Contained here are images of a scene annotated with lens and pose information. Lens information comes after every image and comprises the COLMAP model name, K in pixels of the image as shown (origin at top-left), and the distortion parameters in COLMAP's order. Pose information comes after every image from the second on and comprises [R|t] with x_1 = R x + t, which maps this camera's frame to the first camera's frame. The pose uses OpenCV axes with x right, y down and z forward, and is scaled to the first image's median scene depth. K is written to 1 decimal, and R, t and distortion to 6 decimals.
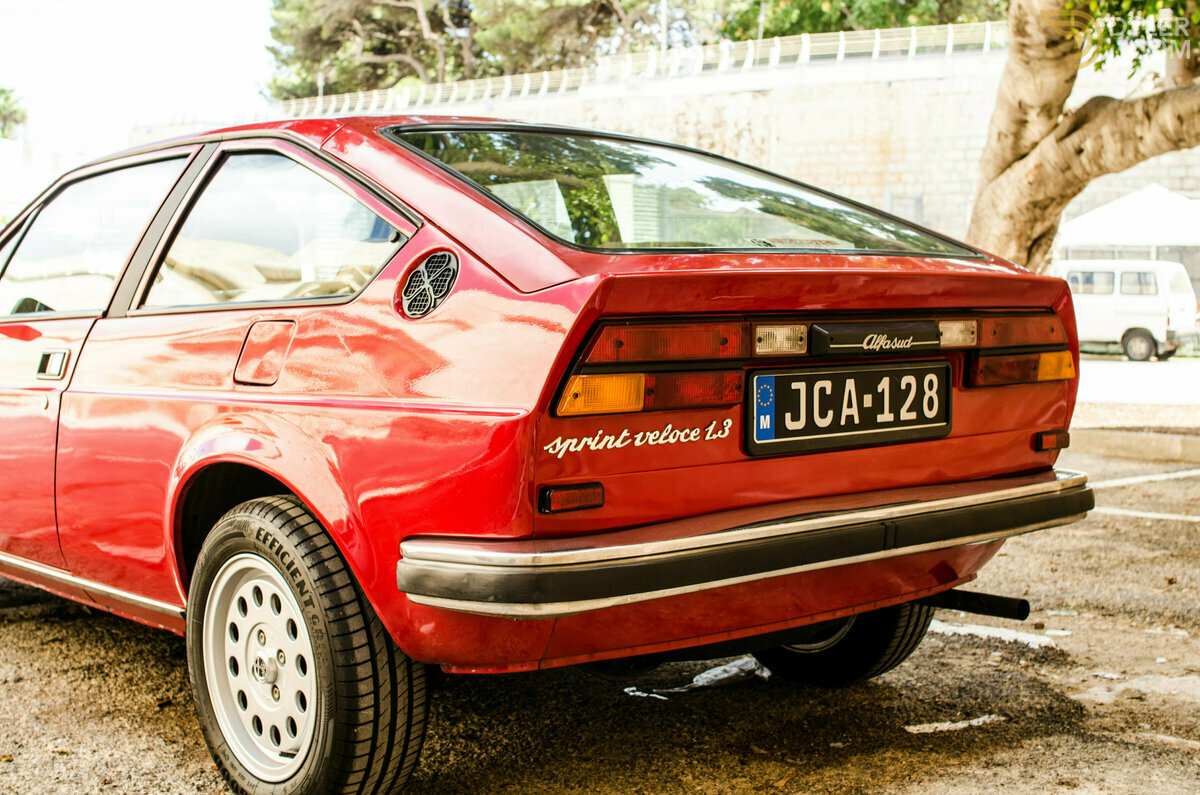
lens RADIAL K [[1561.6, 0, 600.0], [0, 1561.6, 397.5], [0, 0, 1]] dist [-0.179764, 0.028768]
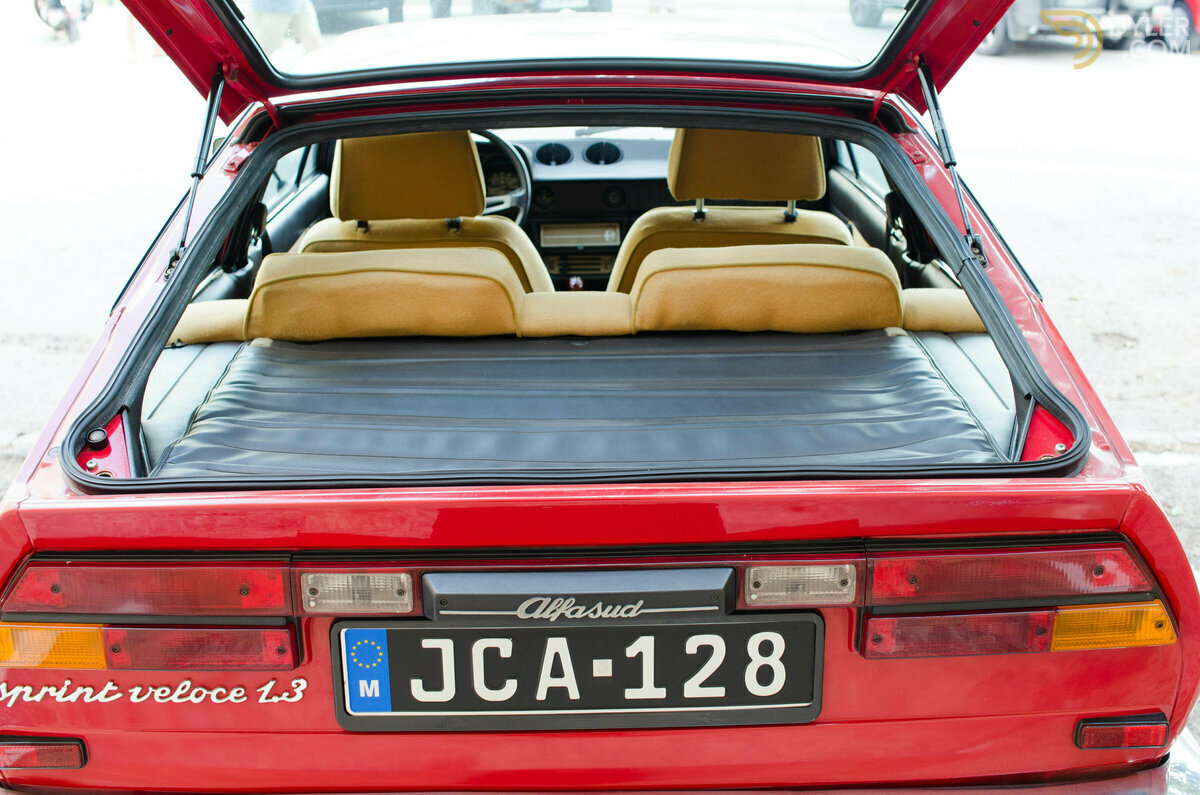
lens RADIAL K [[1561.6, 0, 600.0], [0, 1561.6, 397.5], [0, 0, 1]] dist [-0.179764, 0.028768]
pose [[0.766034, 0.193154, -0.613094, 0.554742], [-0.035451, 0.965029, 0.259735, -0.278059], [0.641822, -0.177231, 0.746092, 0.552047]]
